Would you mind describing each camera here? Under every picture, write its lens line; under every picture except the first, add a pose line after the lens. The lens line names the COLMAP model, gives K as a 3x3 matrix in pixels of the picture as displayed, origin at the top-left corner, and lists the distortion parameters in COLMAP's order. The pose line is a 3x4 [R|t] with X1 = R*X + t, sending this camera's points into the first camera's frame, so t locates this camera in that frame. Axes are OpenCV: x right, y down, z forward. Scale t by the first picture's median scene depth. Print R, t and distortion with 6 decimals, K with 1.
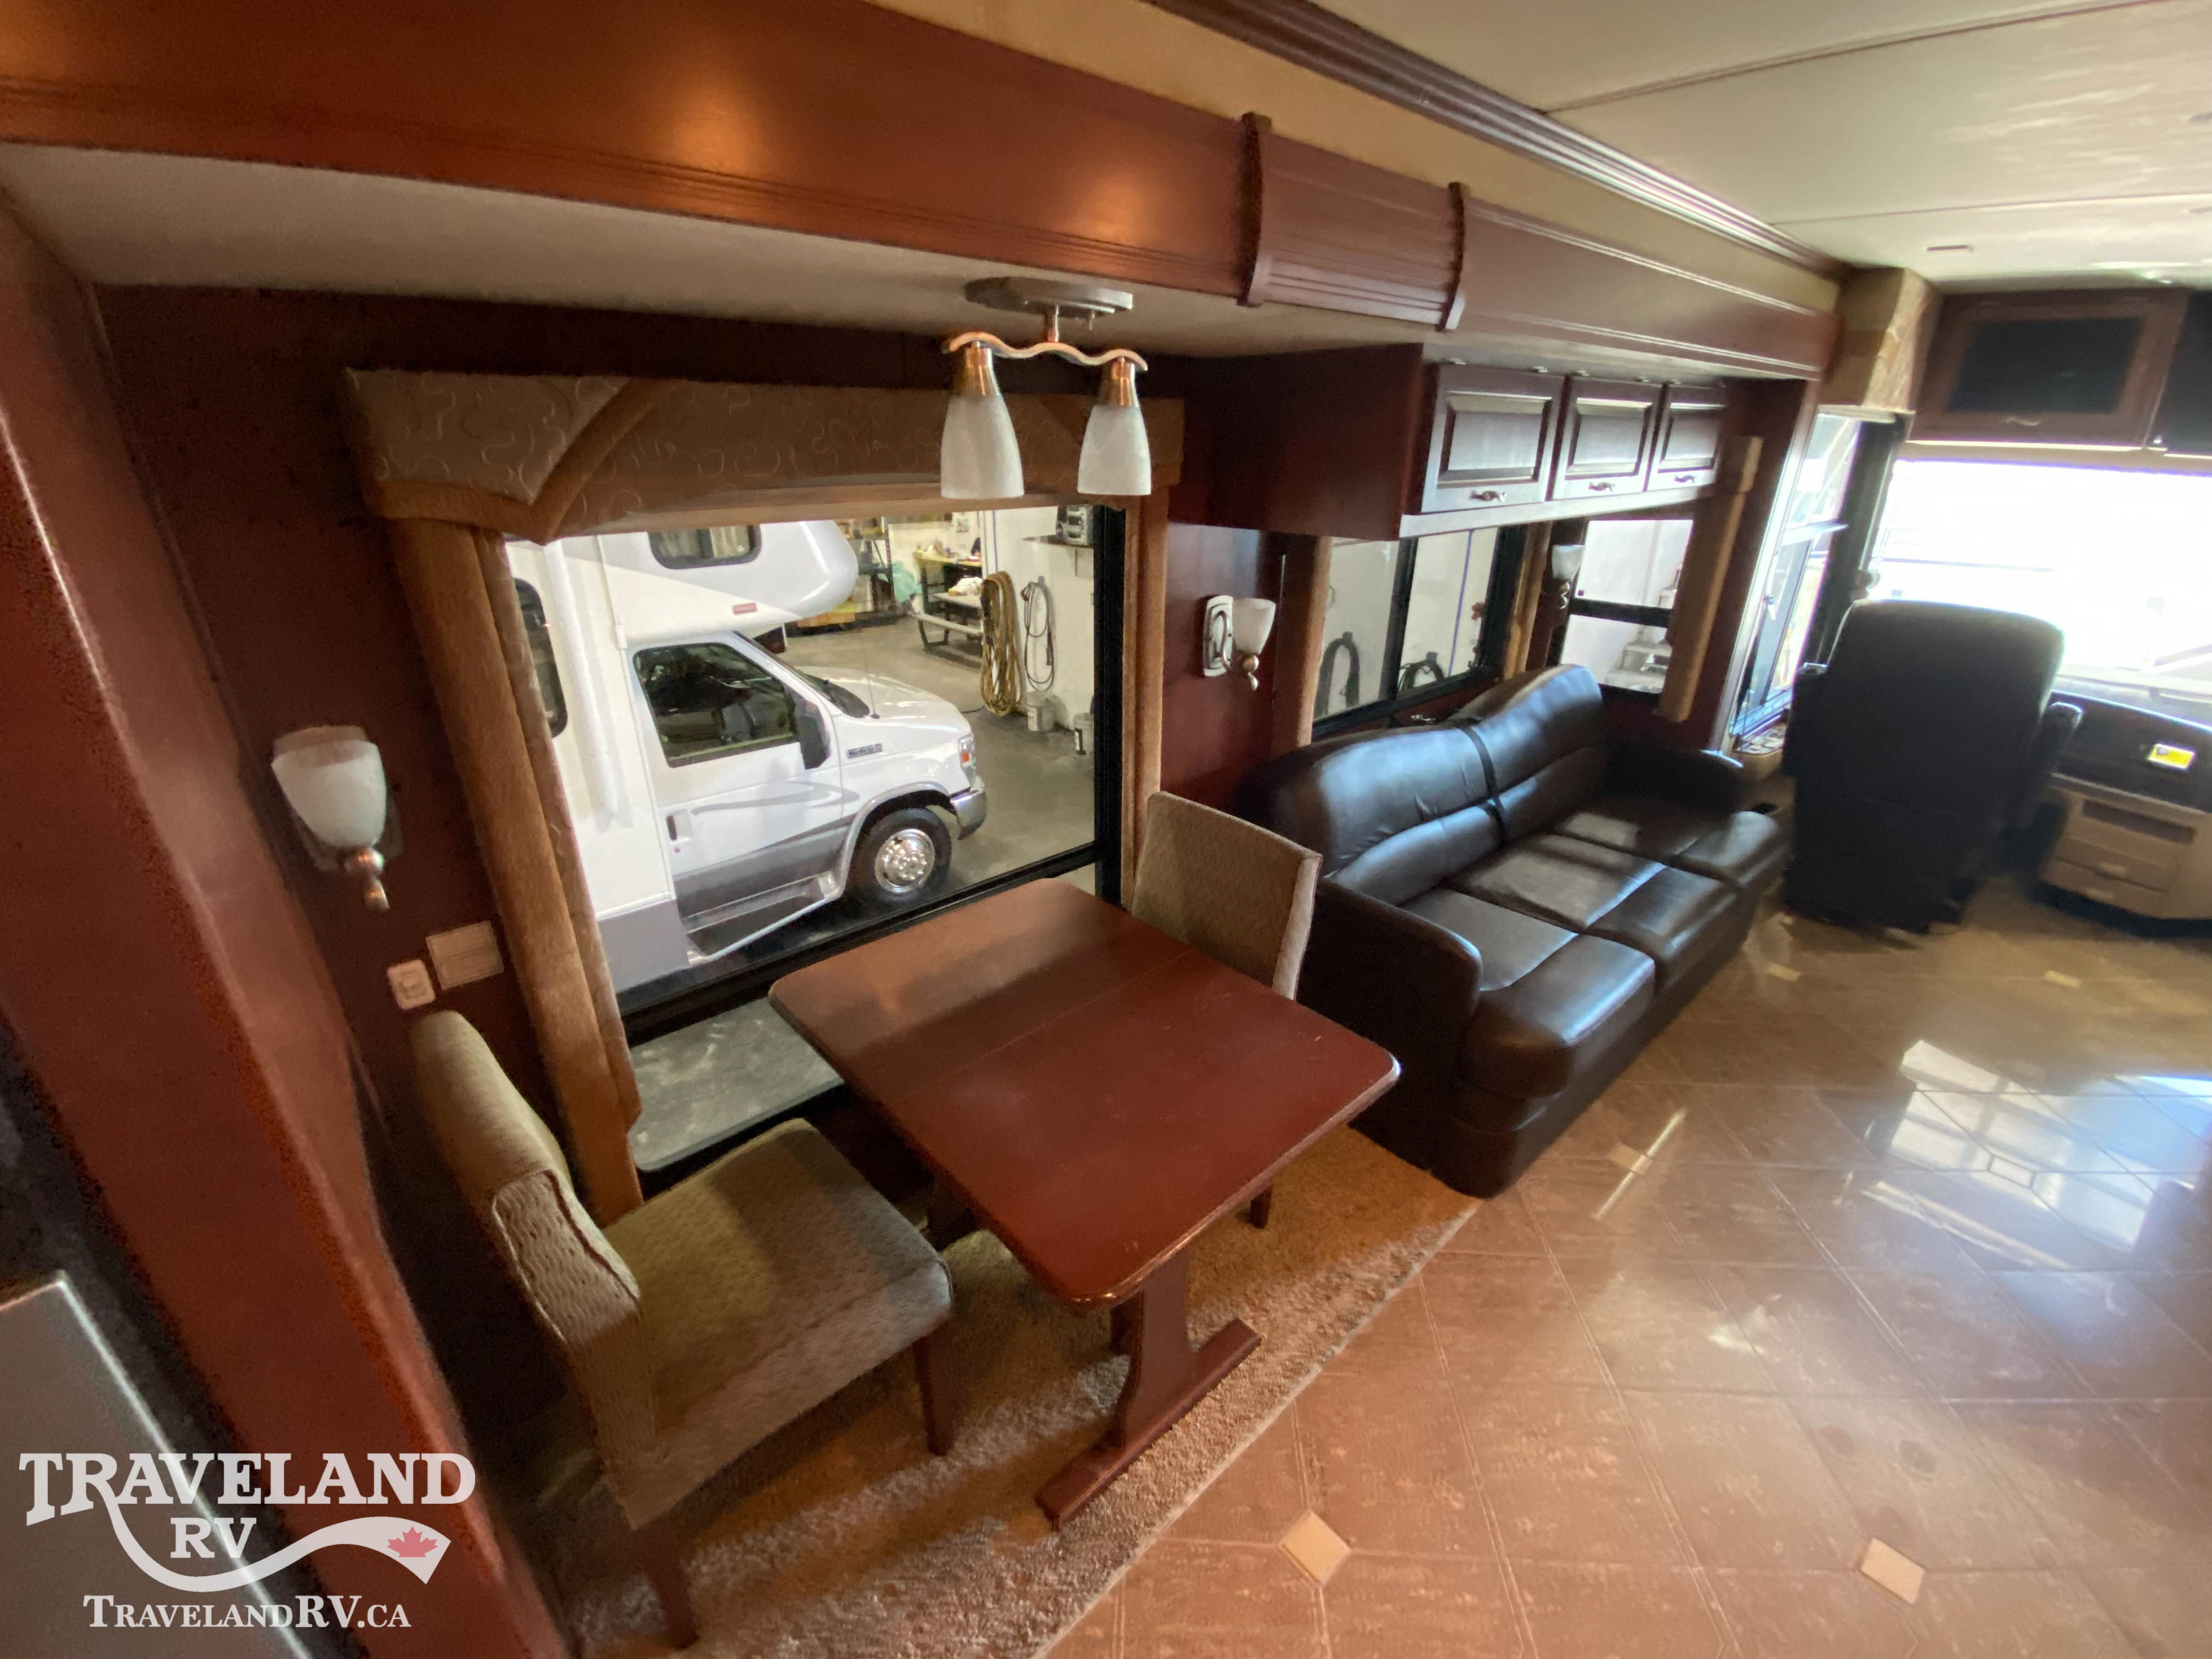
lens RADIAL K [[901.2, 0, 1091.5], [0, 901.2, 835.1], [0, 0, 1]] dist [0.014775, -0.017098]
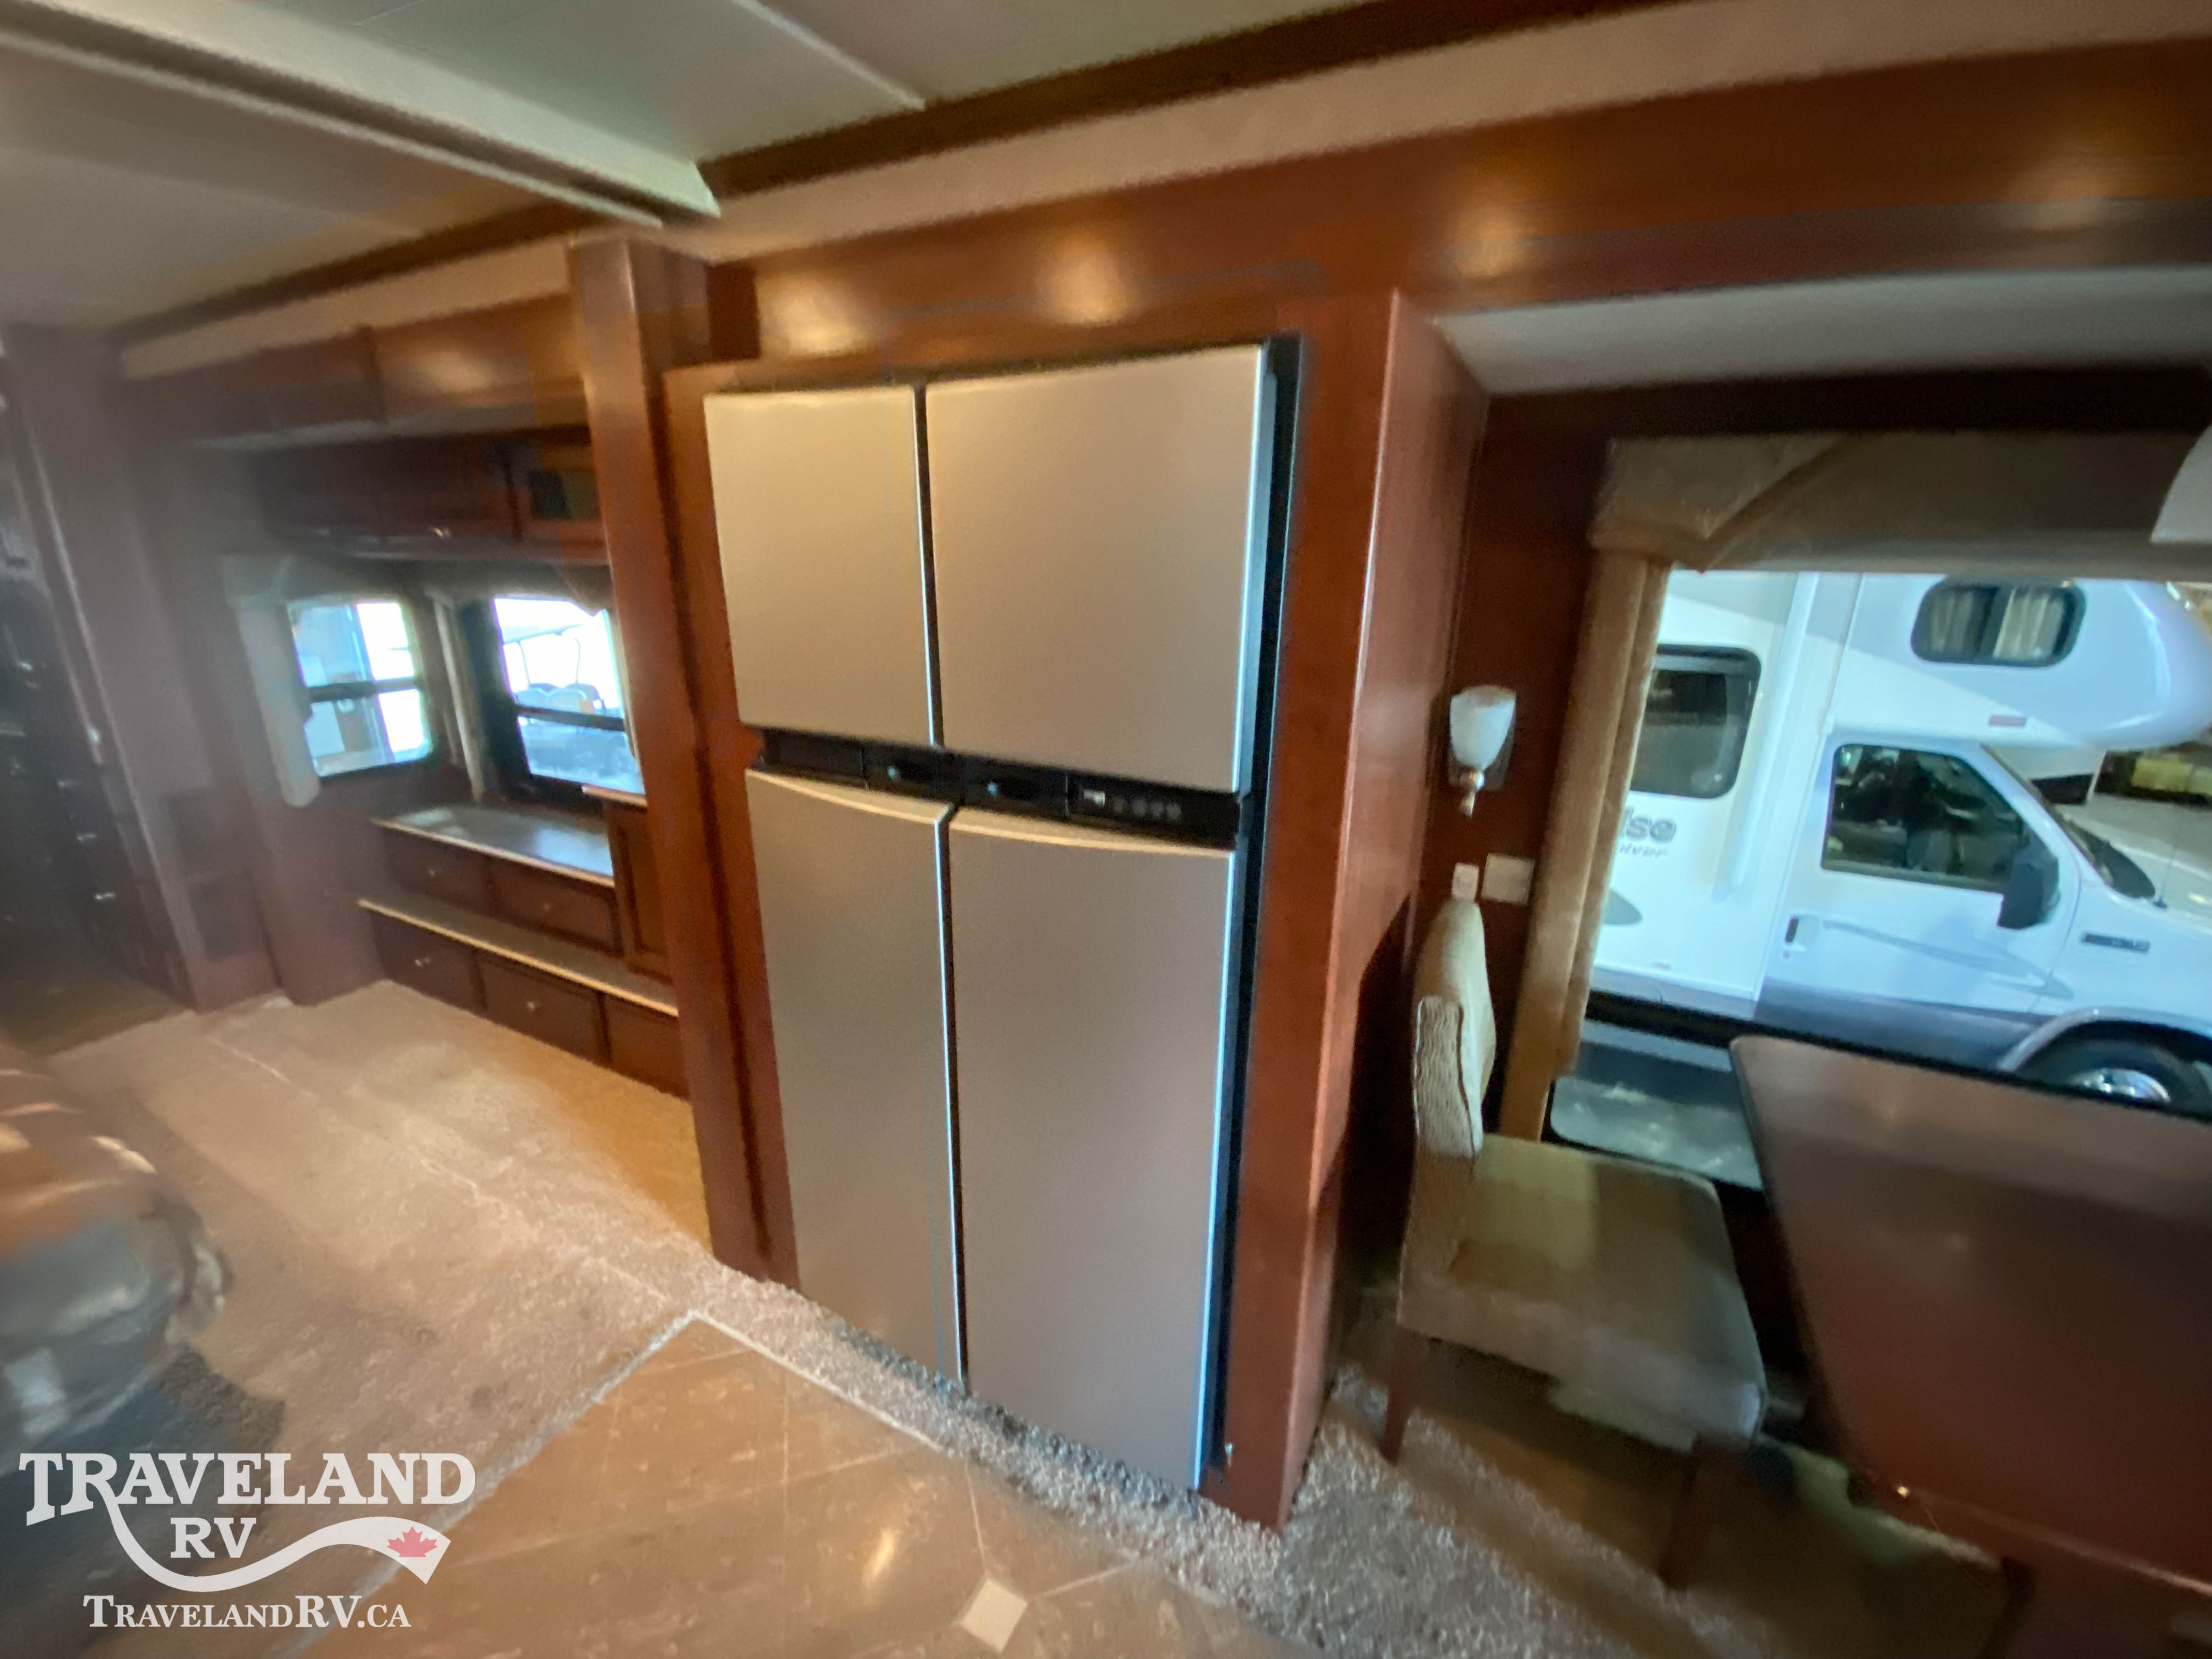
lens RADIAL K [[901.2, 0, 1105.2], [0, 901.2, 827.2], [0, 0, 1]] dist [0.014775, -0.017098]
pose [[0.359580, 0.295442, -0.885108, 0.108350], [-0.381959, 0.912046, 0.149261, 0.042445], [0.851357, 0.284403, 0.440801, -0.042422]]
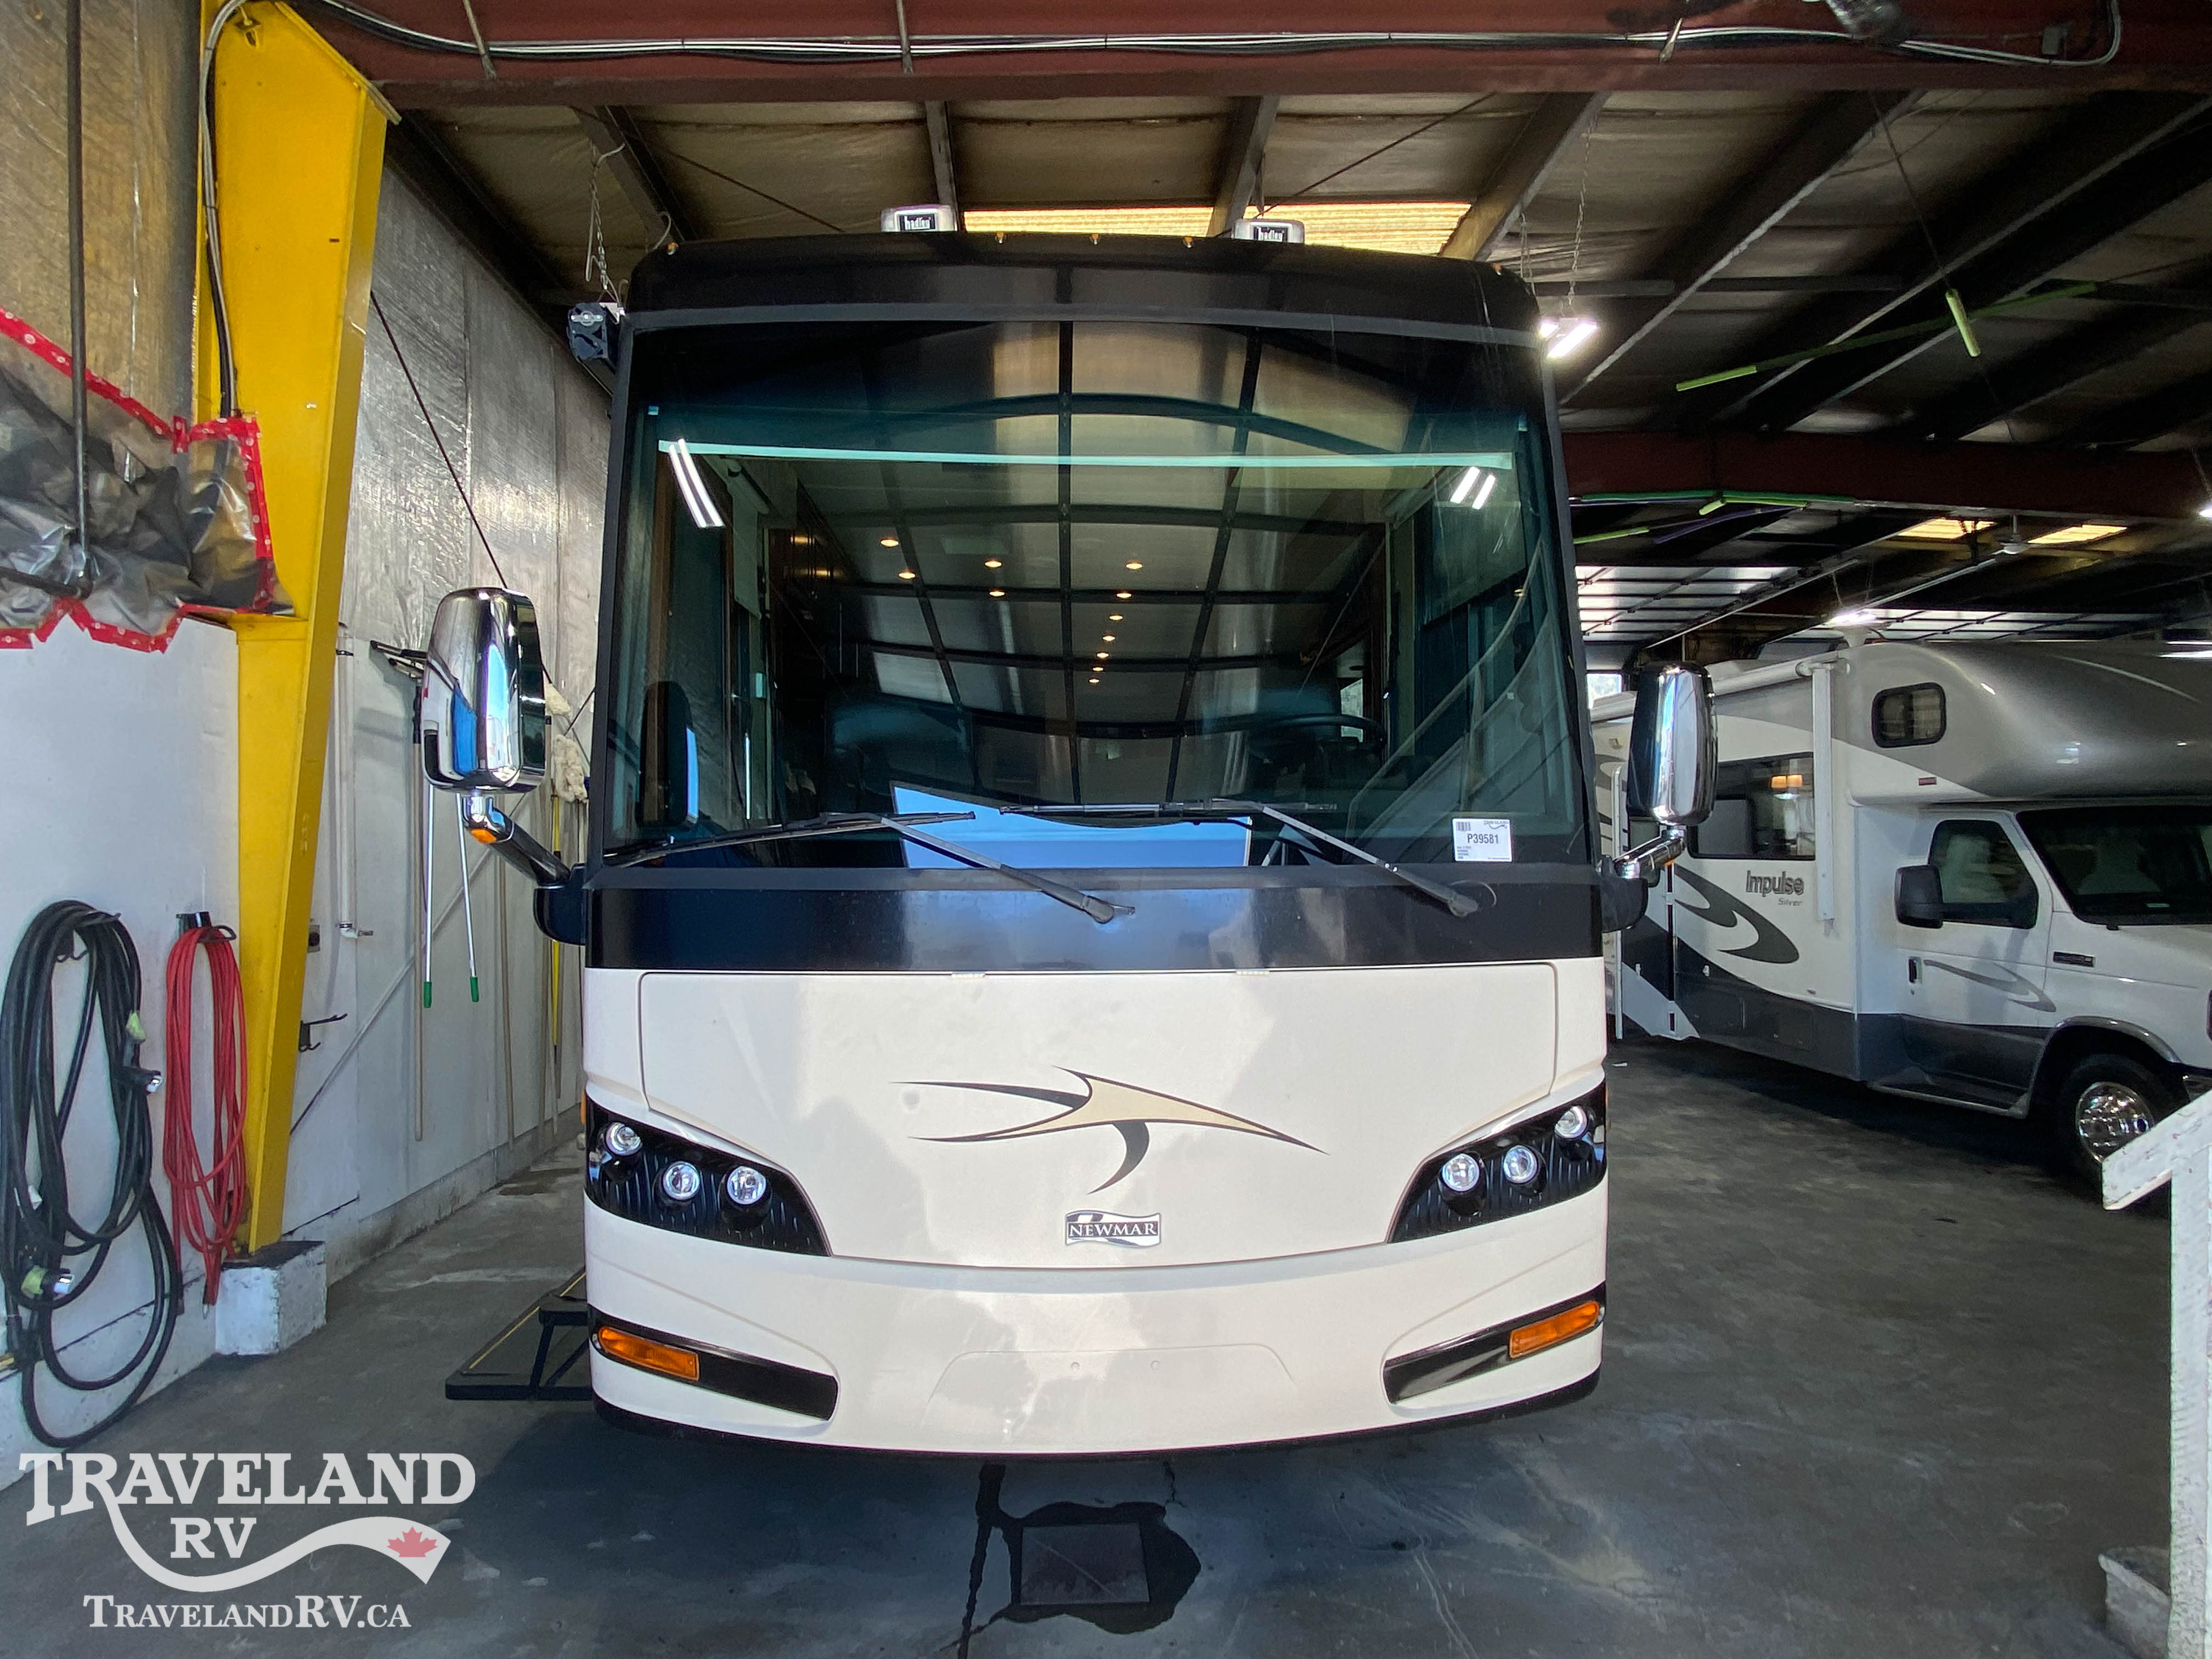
lens RADIAL K [[1201.1, 0, 1111.9], [0, 1201.1, 839.2], [0, 0, 1]] dist [0.003864, -0.005764]
pose [[-0.639387, -0.004706, -0.768871, 2.212812], [-0.306286, 0.918775, 0.249081, -0.373572], [0.705247, 0.394754, -0.588894, 1.813107]]
